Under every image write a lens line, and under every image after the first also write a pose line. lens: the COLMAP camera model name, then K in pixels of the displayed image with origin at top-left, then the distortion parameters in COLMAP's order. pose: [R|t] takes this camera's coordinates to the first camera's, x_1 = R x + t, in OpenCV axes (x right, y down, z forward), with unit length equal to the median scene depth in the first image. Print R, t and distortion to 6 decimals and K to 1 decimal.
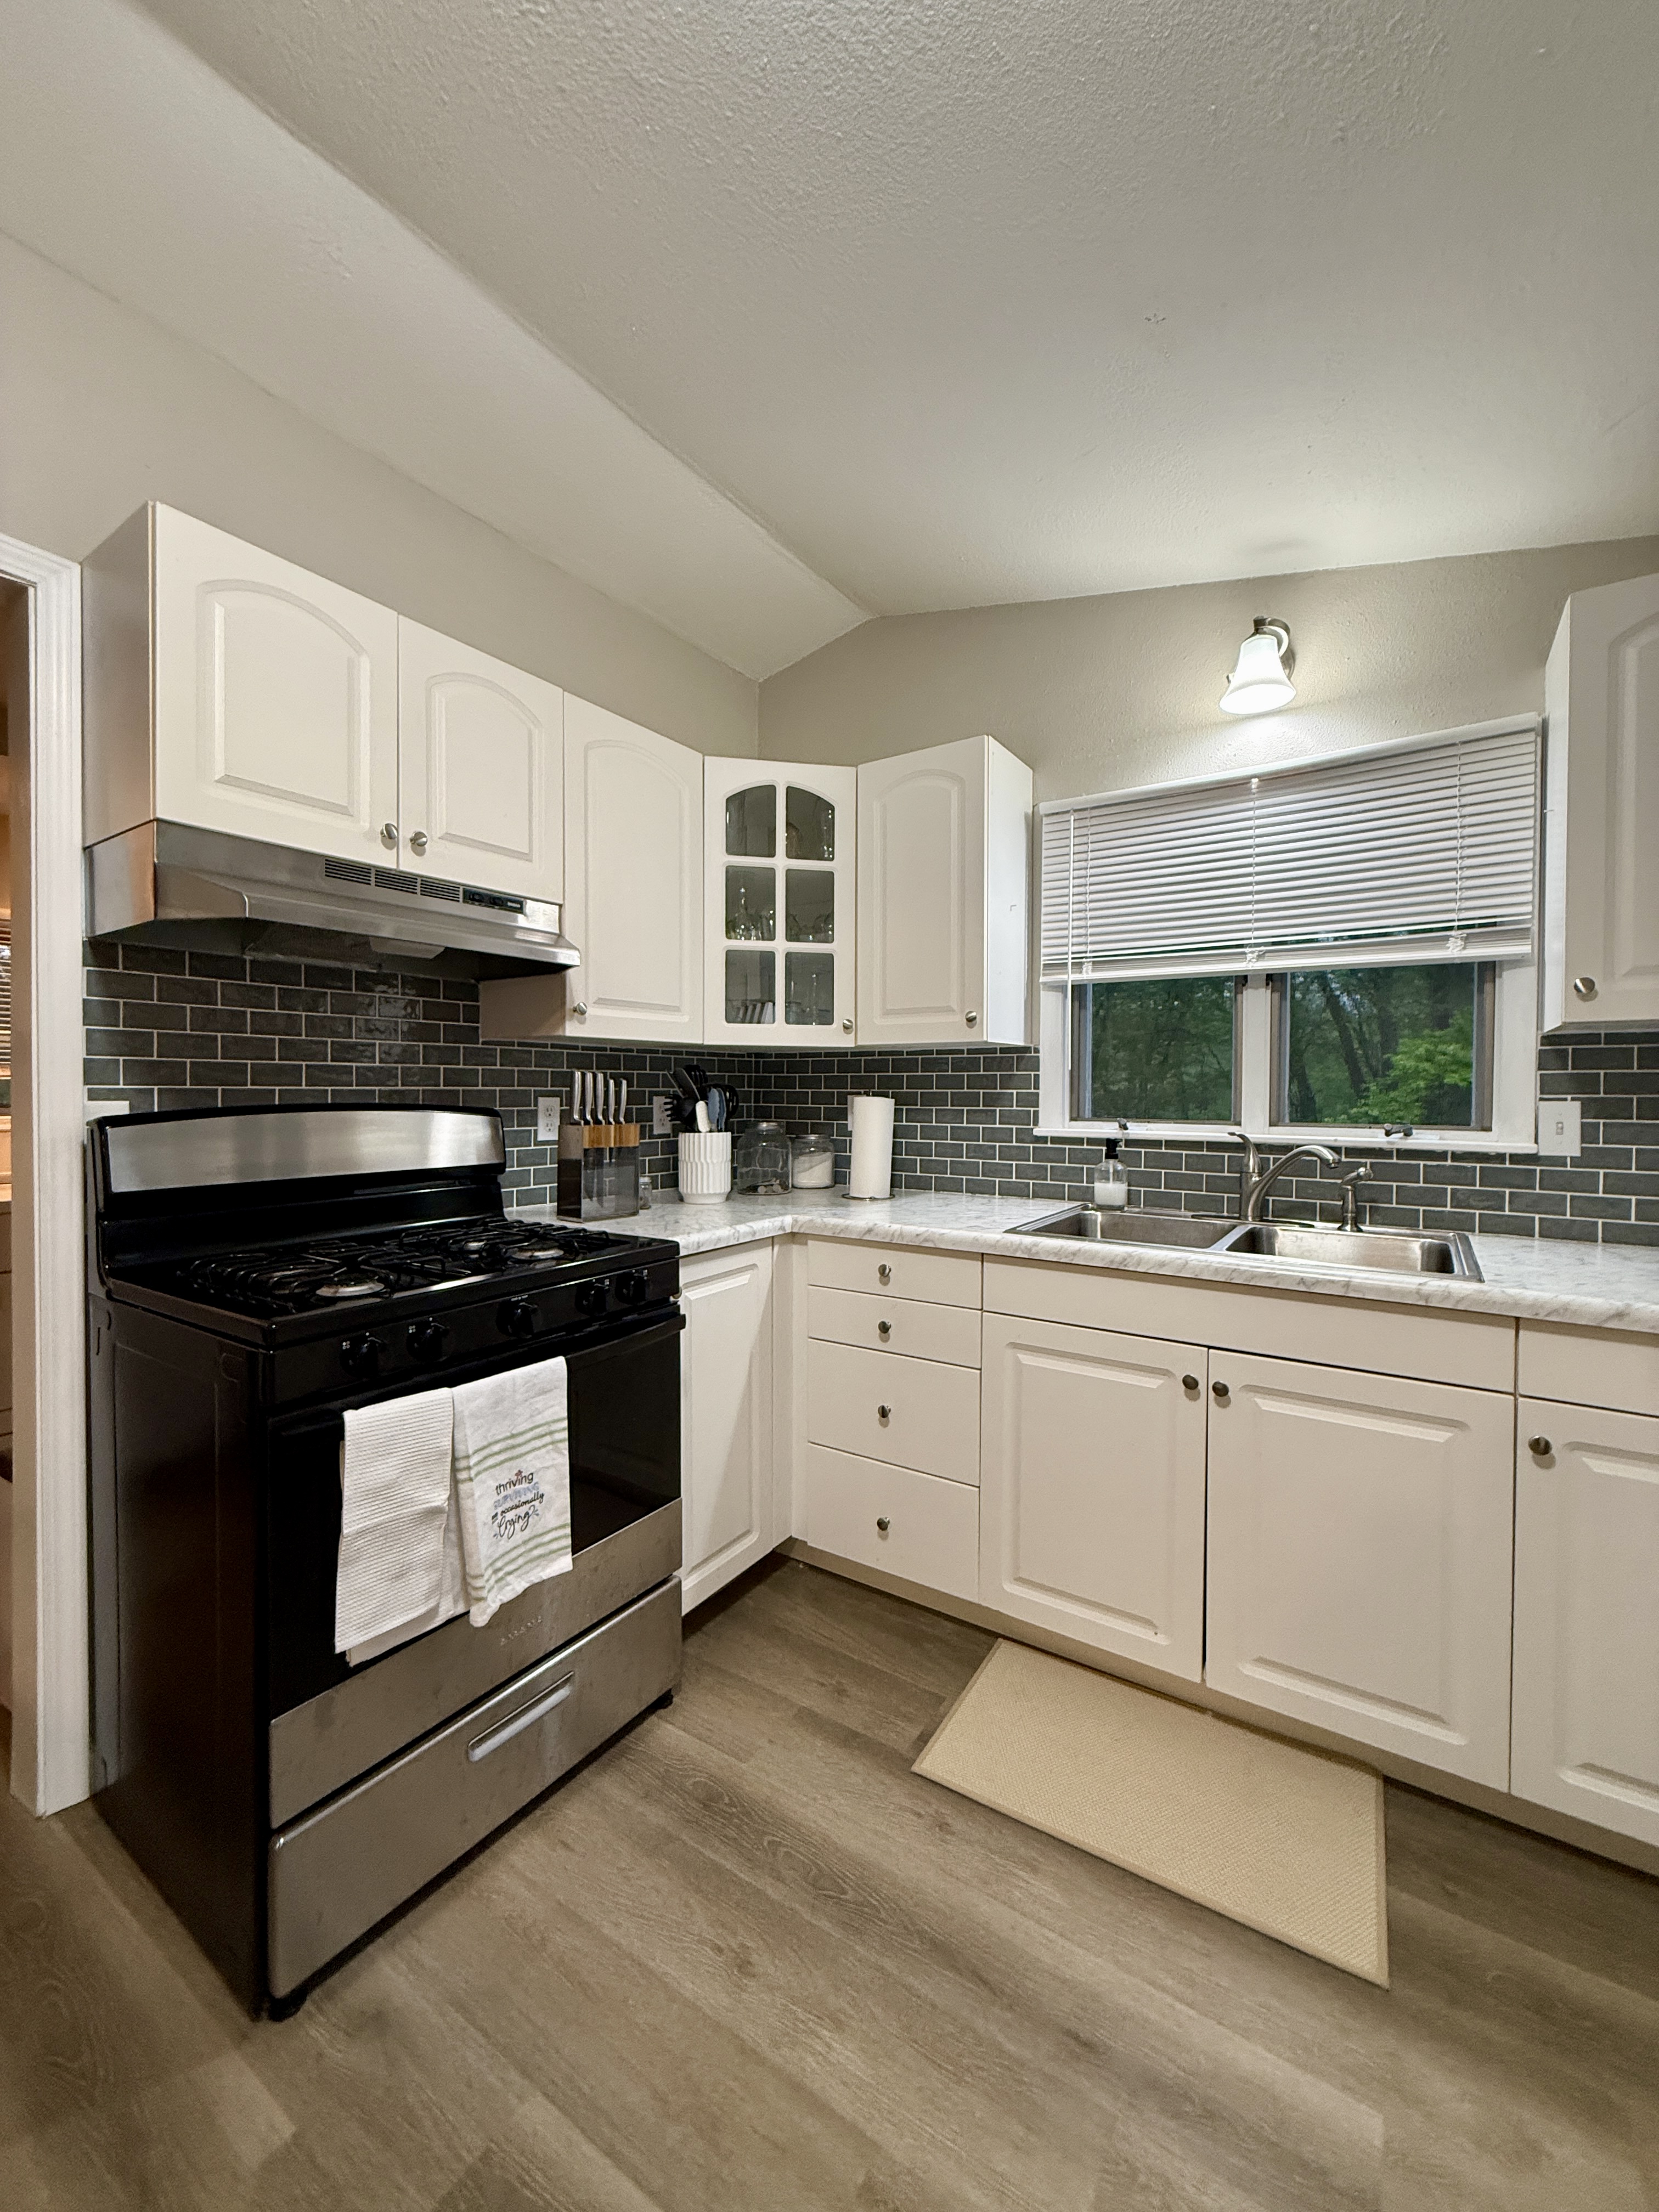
lens RADIAL K [[882.7, 0, 829.0], [0, 882.7, 1102.8], [0, 0, 1]] dist [-0.003582, 0.000751]
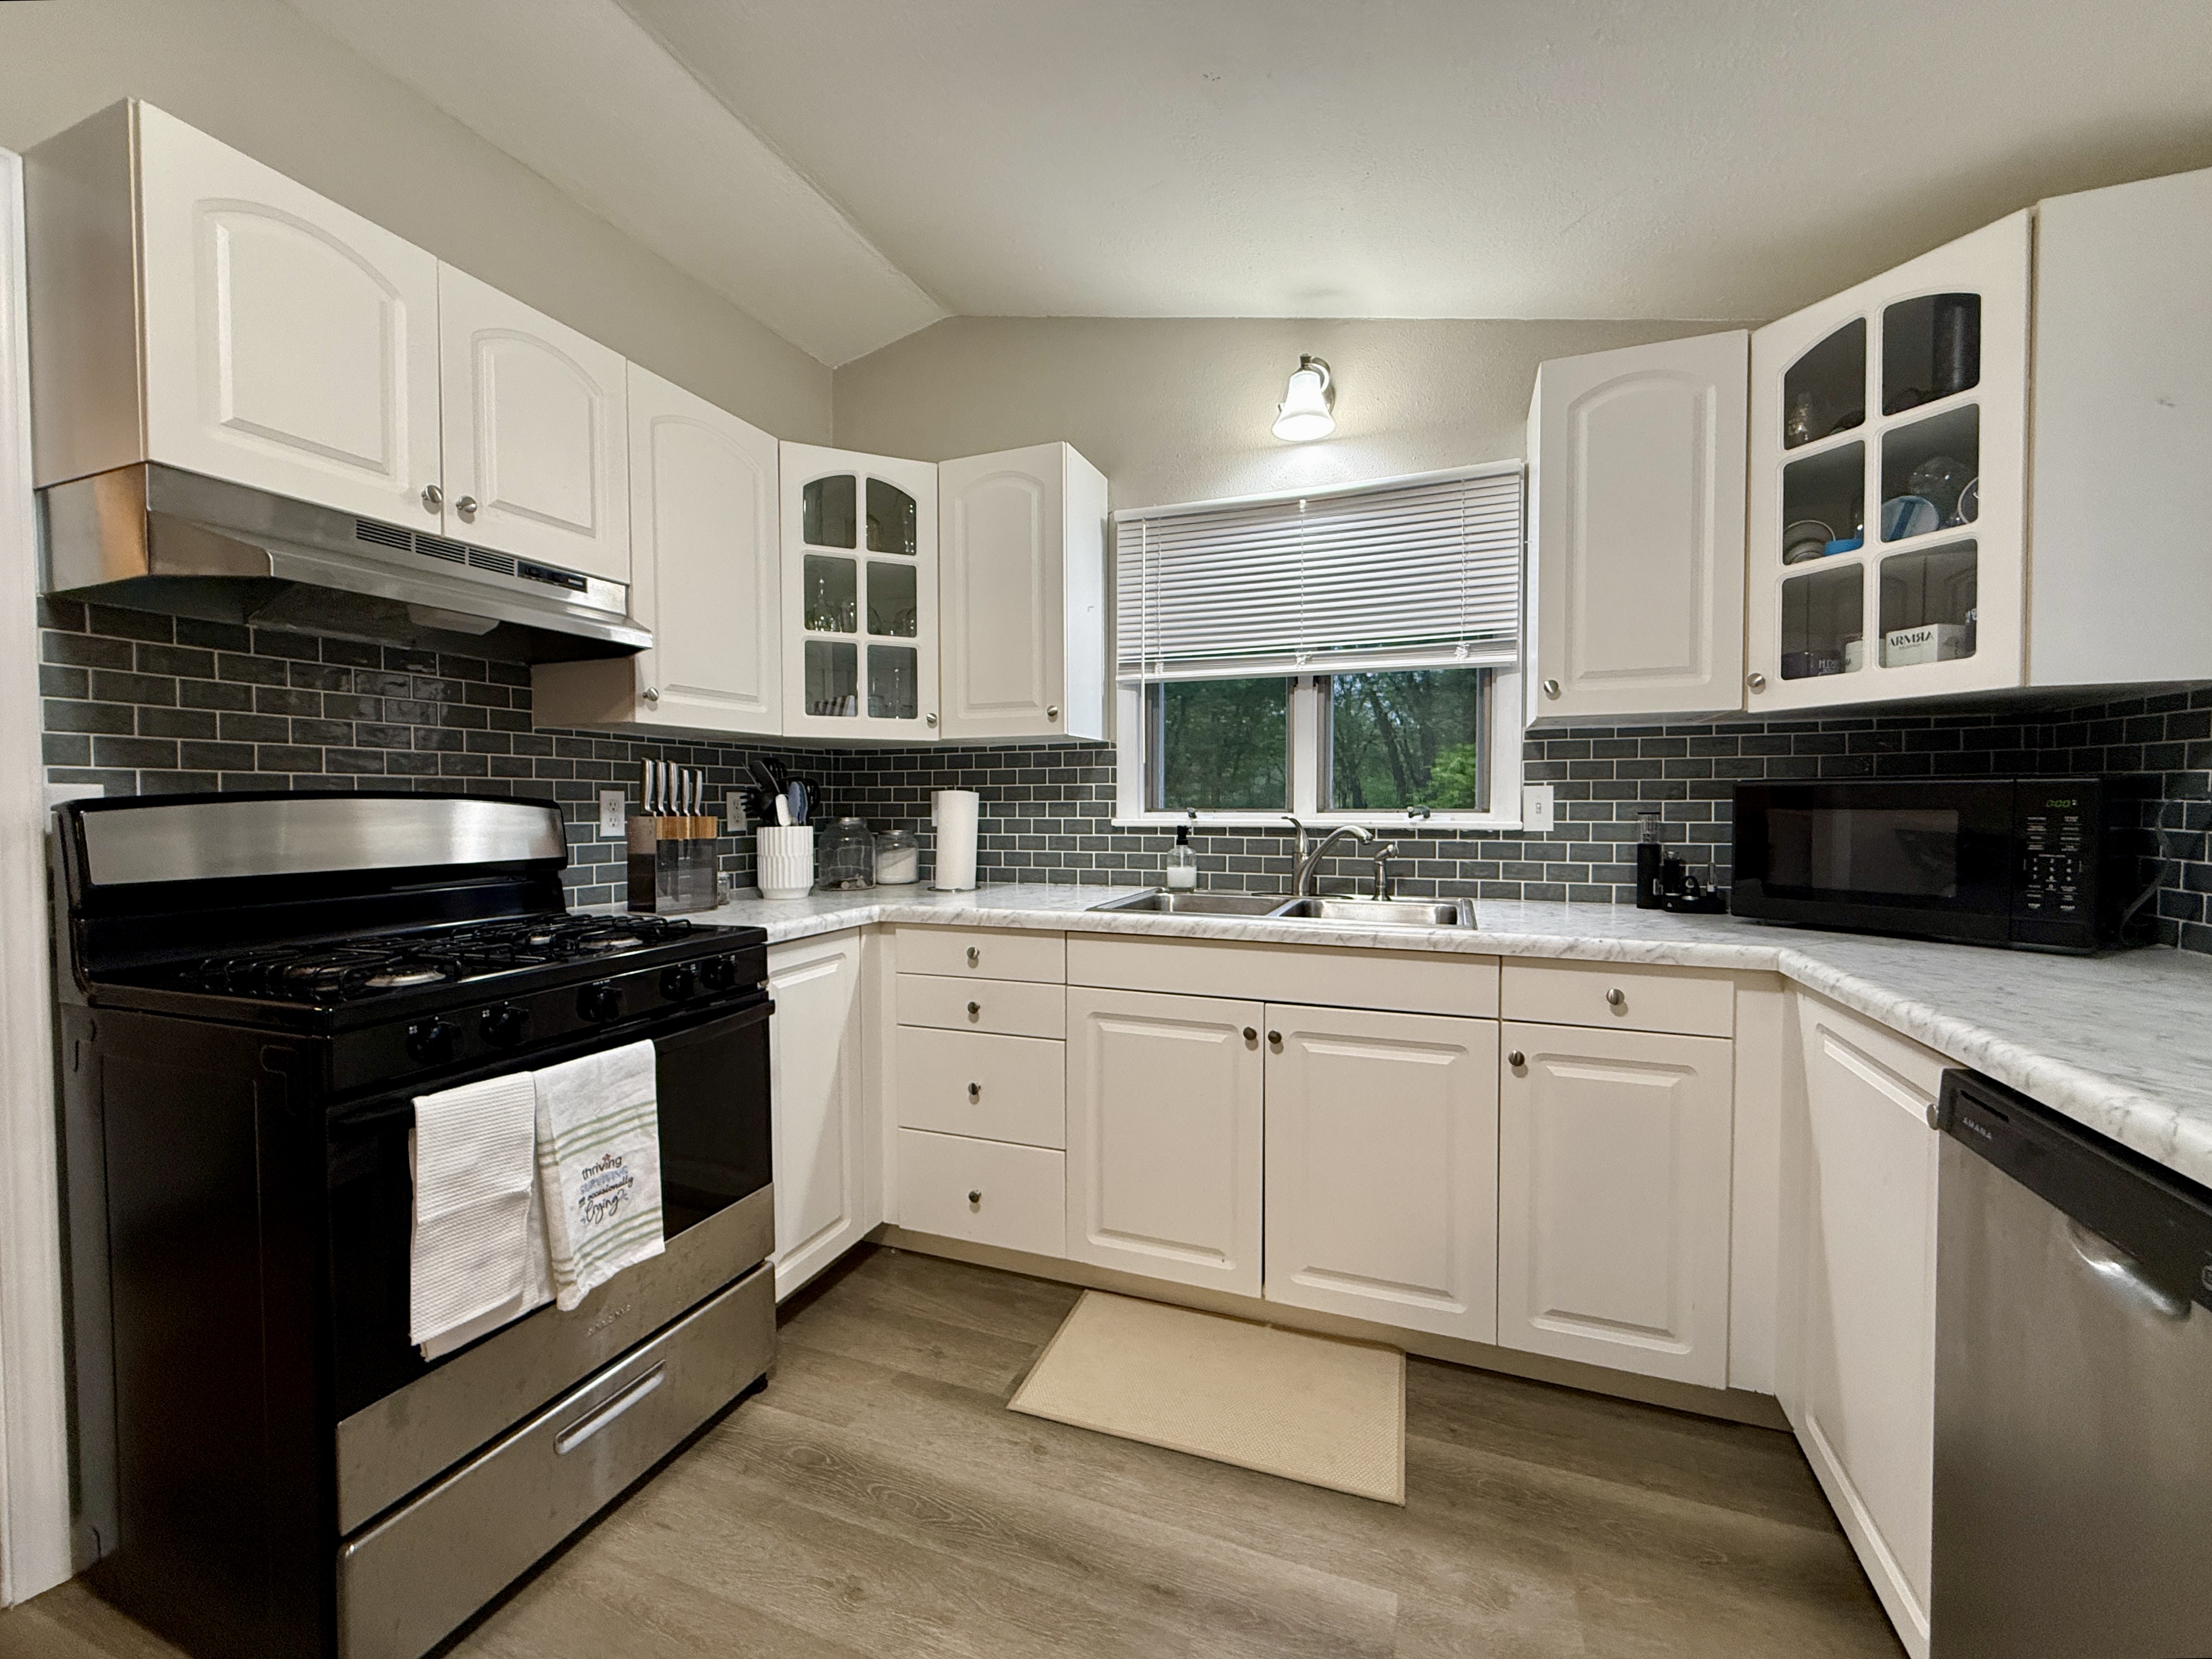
lens RADIAL K [[904.3, 0, 1102.4], [0, 904.3, 829.7], [0, 0, 1]] dist [-0.002252, 0.000231]
pose [[0.976335, -0.013031, 0.215870, -0.017632], [0.010089, 0.999841, 0.014727, 0.032773], [-0.216028, -0.012200, 0.976311, -0.072489]]
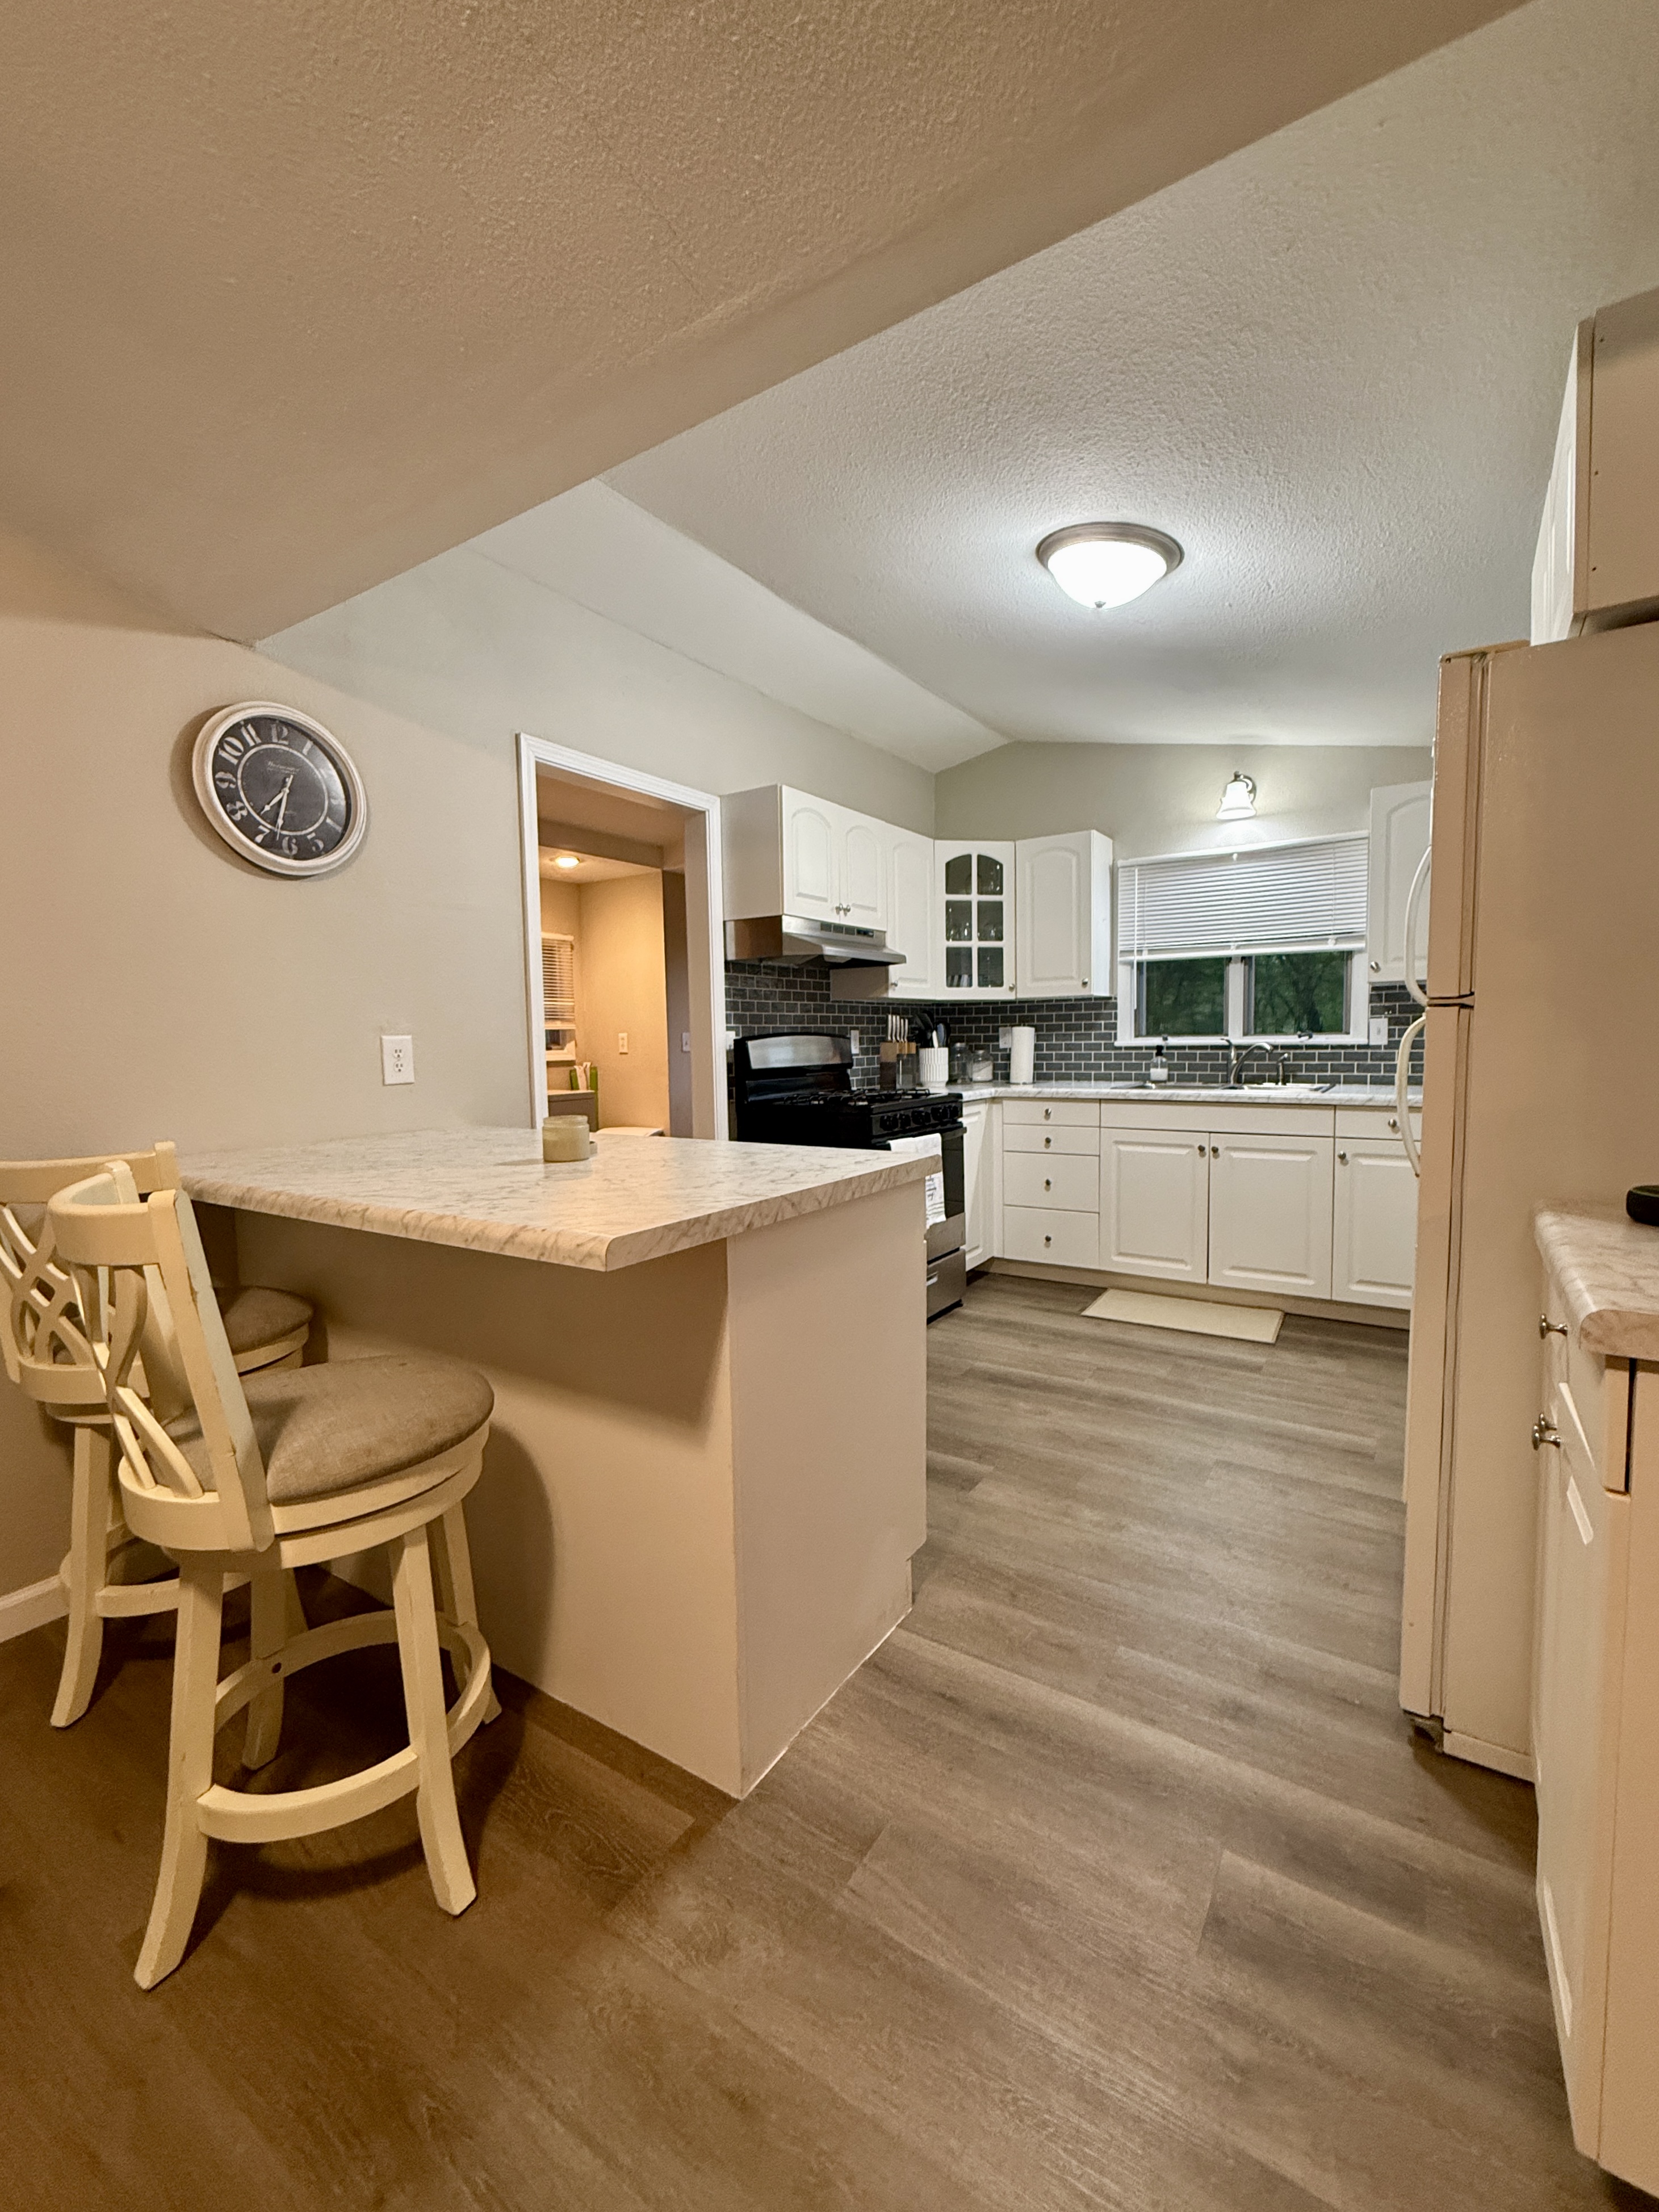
lens RADIAL K [[904.2, 0, 829.5], [0, 904.2, 1106.0], [0, 0, 1]] dist [-0.002252, 0.000231]
pose [[0.999743, -0.022630, -0.001022, -0.455786], [0.022651, 0.997943, 0.059967, 0.045654], [-0.000337, -0.059974, 0.998200, -1.105273]]
